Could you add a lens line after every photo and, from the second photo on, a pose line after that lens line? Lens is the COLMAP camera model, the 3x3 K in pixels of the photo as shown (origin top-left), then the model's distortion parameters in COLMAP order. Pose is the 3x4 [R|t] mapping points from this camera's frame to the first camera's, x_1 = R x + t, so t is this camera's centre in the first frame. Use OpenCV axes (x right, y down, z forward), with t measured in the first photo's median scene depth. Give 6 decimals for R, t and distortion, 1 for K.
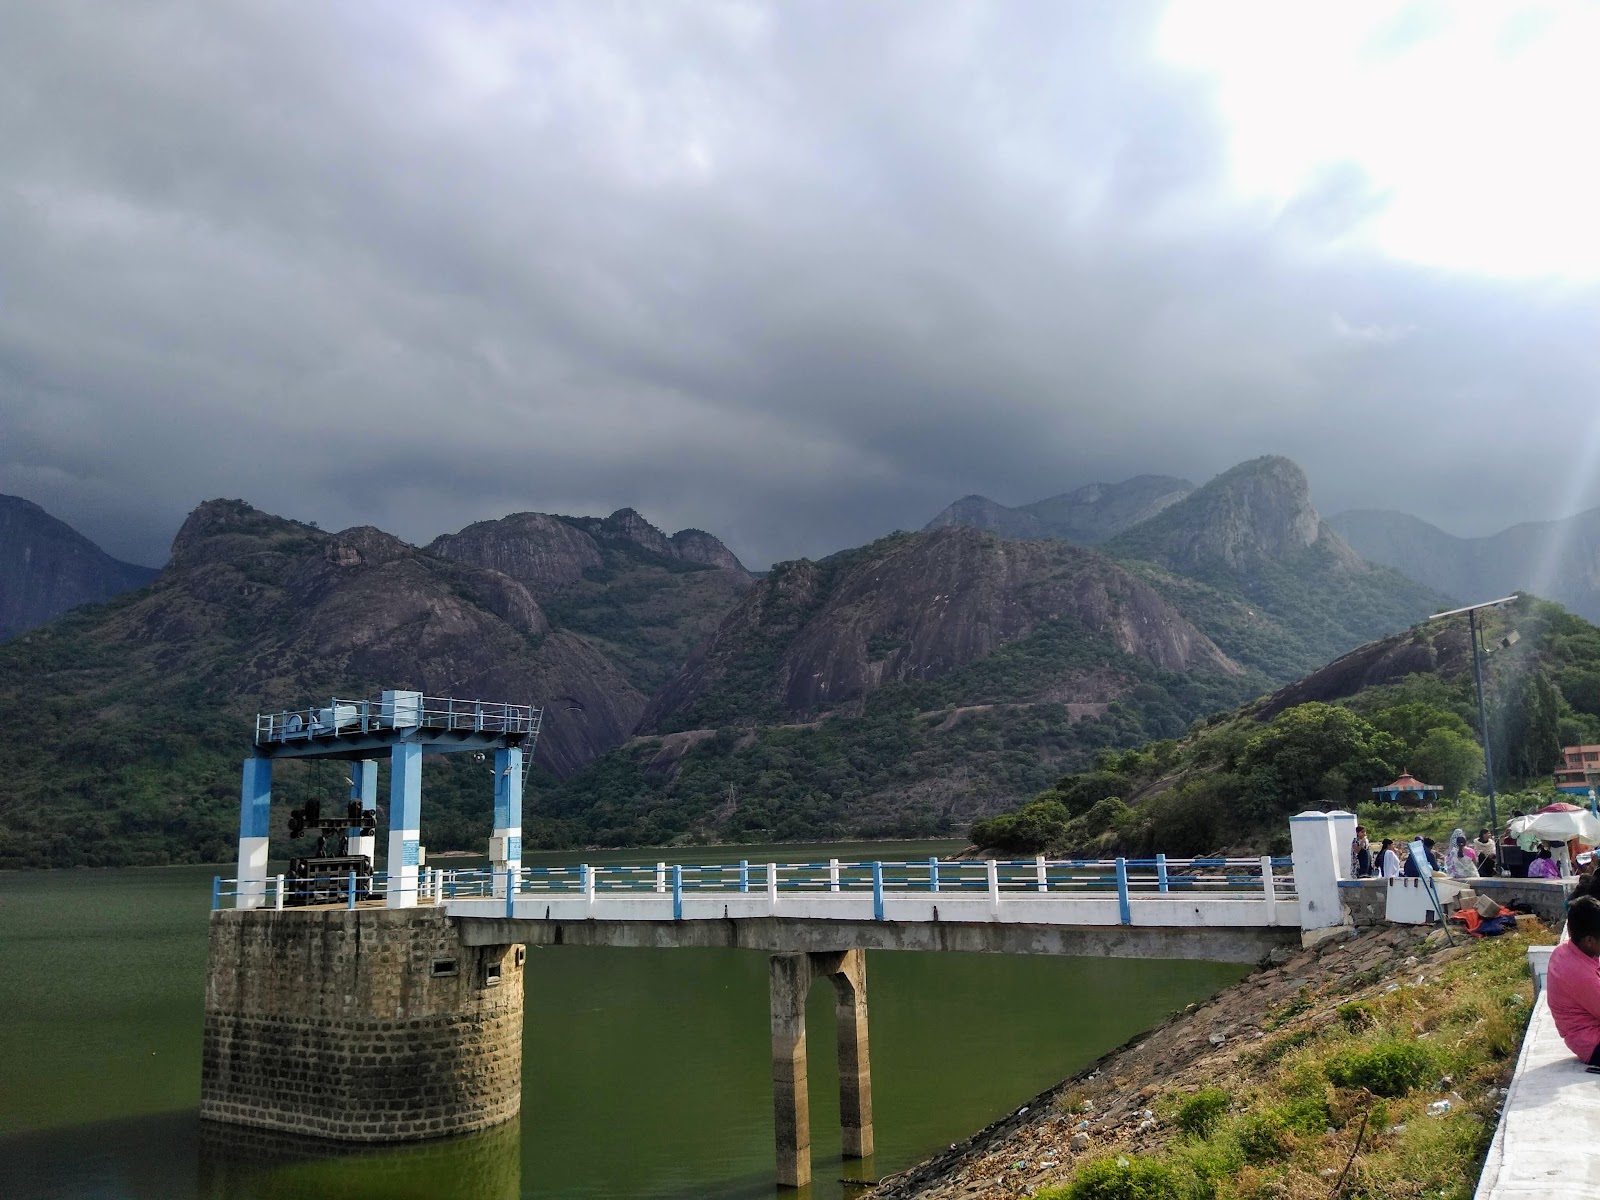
lens RADIAL K [[1130.7, 0, 800.0], [0, 1130.7, 600.0], [0, 0, 1]] dist [0.033851, -0.004569]
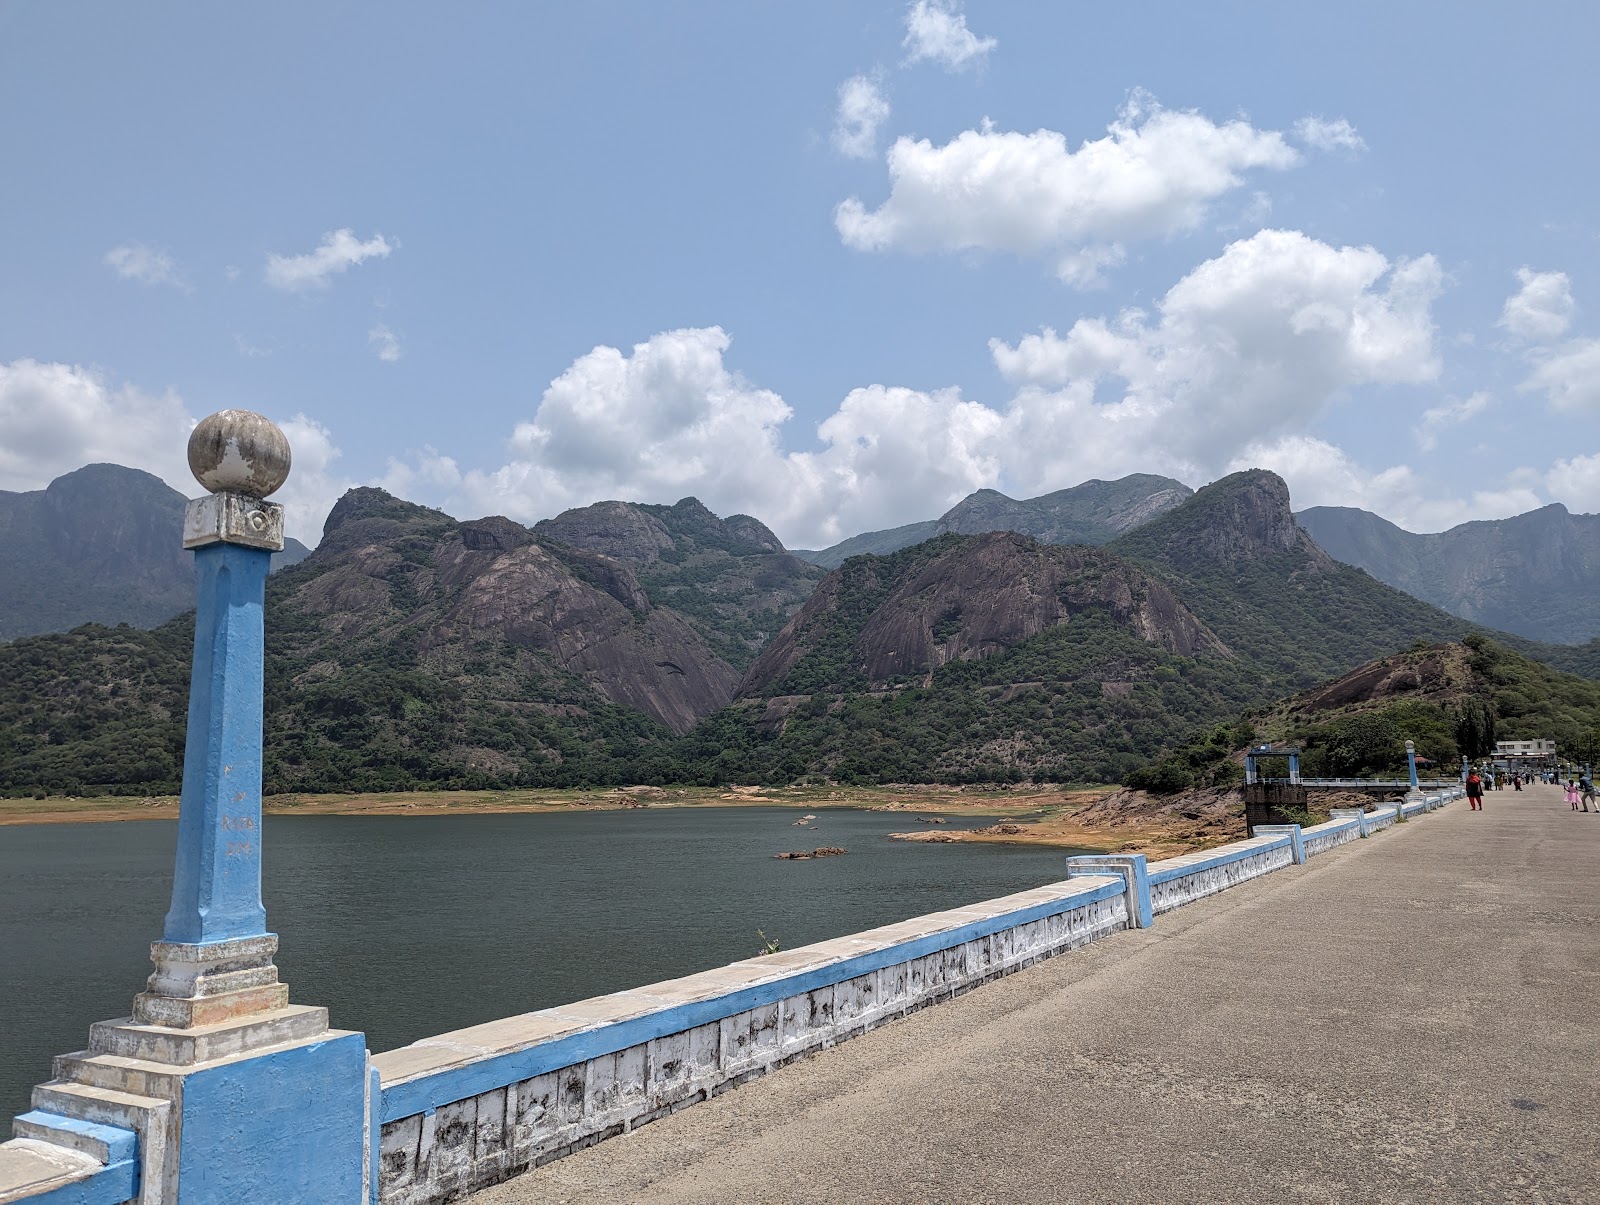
lens RADIAL K [[1204.9, 0, 700.3], [0, 1204.9, 607.0], [0, 0, 1]] dist [0.049426, 0.005688]
pose [[0.999698, 0.022530, 0.009849, -0.191800], [-0.023066, 0.998037, 0.058218, -0.051554], [-0.008518, -0.058428, 0.998255, -0.286331]]
